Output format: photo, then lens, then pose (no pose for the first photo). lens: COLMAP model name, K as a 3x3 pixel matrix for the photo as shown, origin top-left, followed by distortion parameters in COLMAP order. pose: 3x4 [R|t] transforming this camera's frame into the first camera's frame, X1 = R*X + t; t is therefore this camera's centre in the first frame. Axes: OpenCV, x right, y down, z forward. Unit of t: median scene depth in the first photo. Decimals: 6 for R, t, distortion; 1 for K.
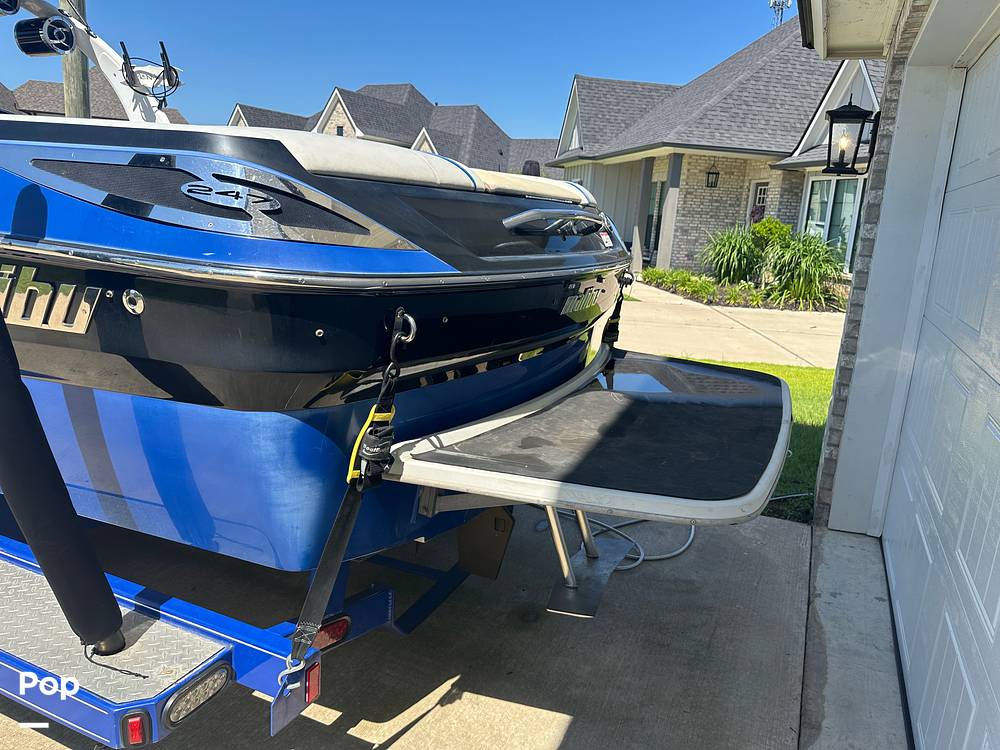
lens RADIAL K [[691.2, 0, 489.5], [0, 691.2, 362.3], [0, 0, 1]] dist [0.056467, -0.074490]
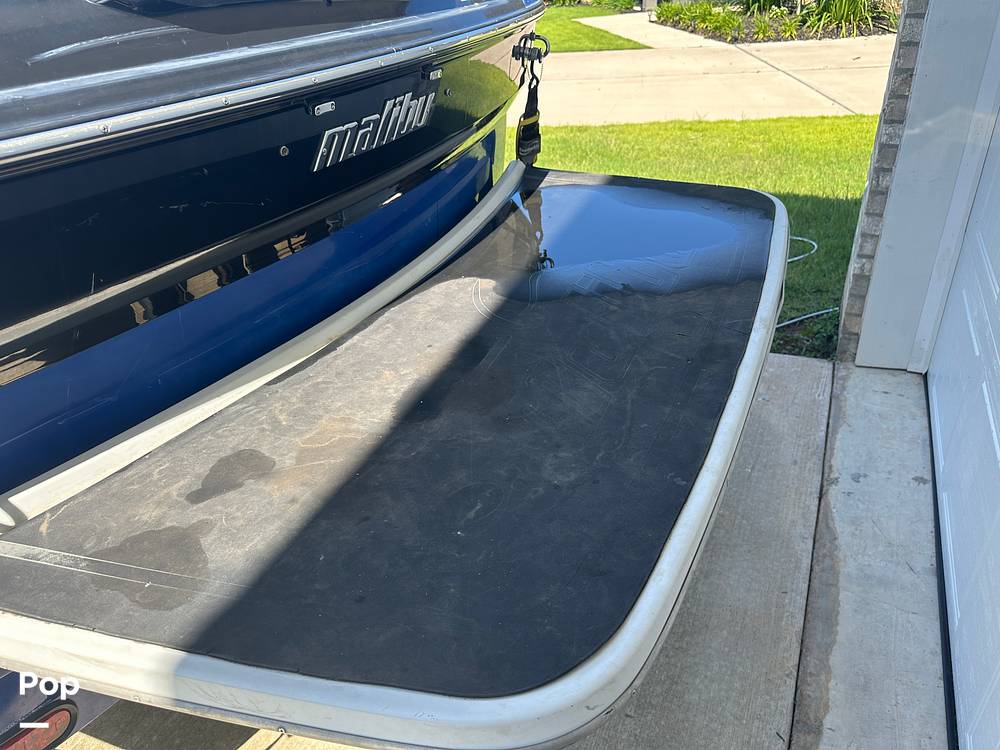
lens RADIAL K [[708.7, 0, 494.0], [0, 708.7, 362.0], [0, 0, 1]] dist [0.035835, -0.053715]
pose [[0.992632, -0.109613, -0.051640, 0.173979], [0.120087, 0.946768, 0.298679, -0.054661], [0.016152, -0.302679, 0.952956, 0.329025]]
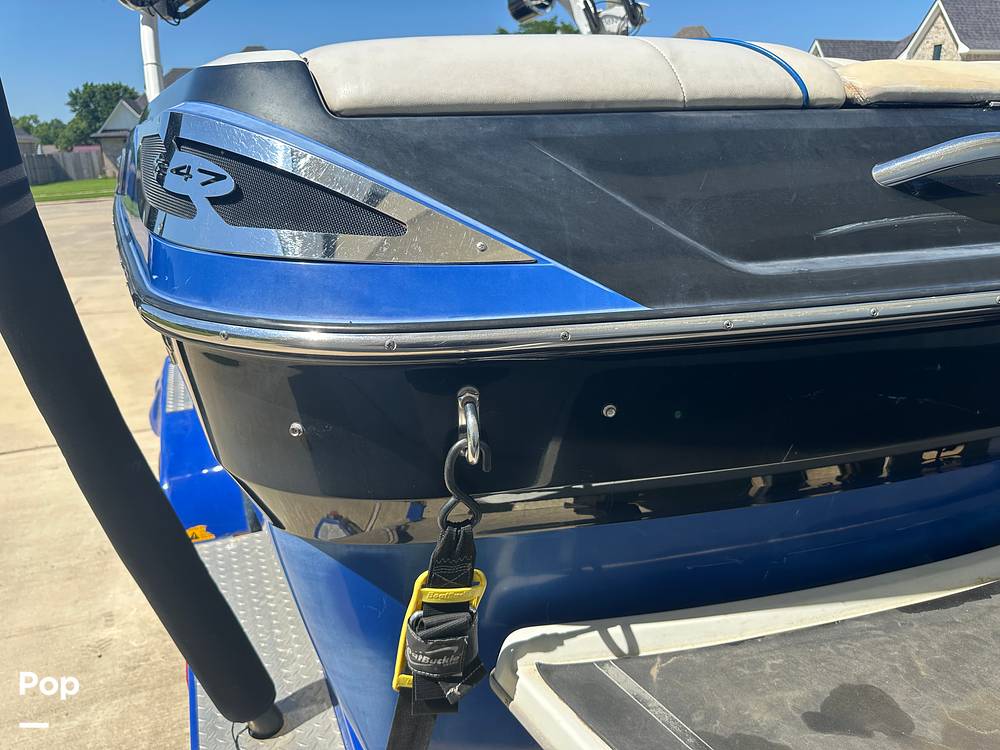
lens RADIAL K [[708.7, 0, 494.0], [0, 708.7, 362.0], [0, 0, 1]] dist [0.035835, -0.053715]
pose [[0.739000, 0.113214, -0.664125, 0.098671], [-0.070275, 0.993355, 0.091140, -0.070392], [0.670030, -0.020681, 0.742046, 0.330356]]
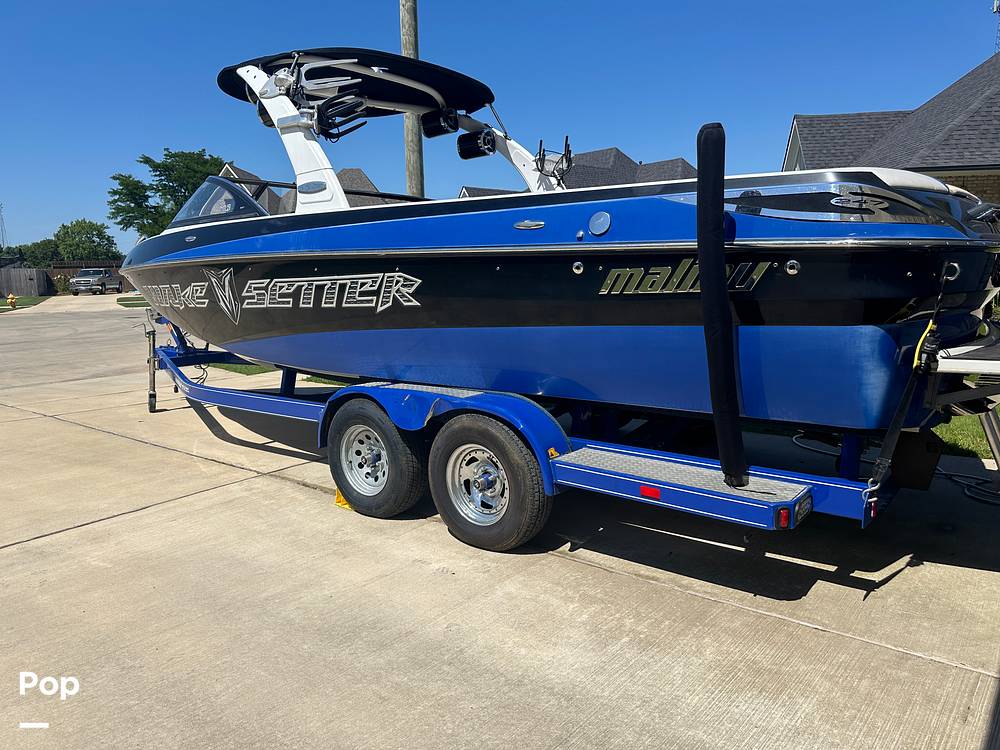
lens RADIAL K [[688.6, 0, 500.0], [0, 688.6, 375.0], [0, 0, 1]] dist [0.002089, -0.003912]
pose [[0.962727, -0.050748, -0.265670, -0.372821], [0.033543, 0.997059, -0.068905, 0.139877], [0.268385, 0.057426, 0.961598, -0.444390]]
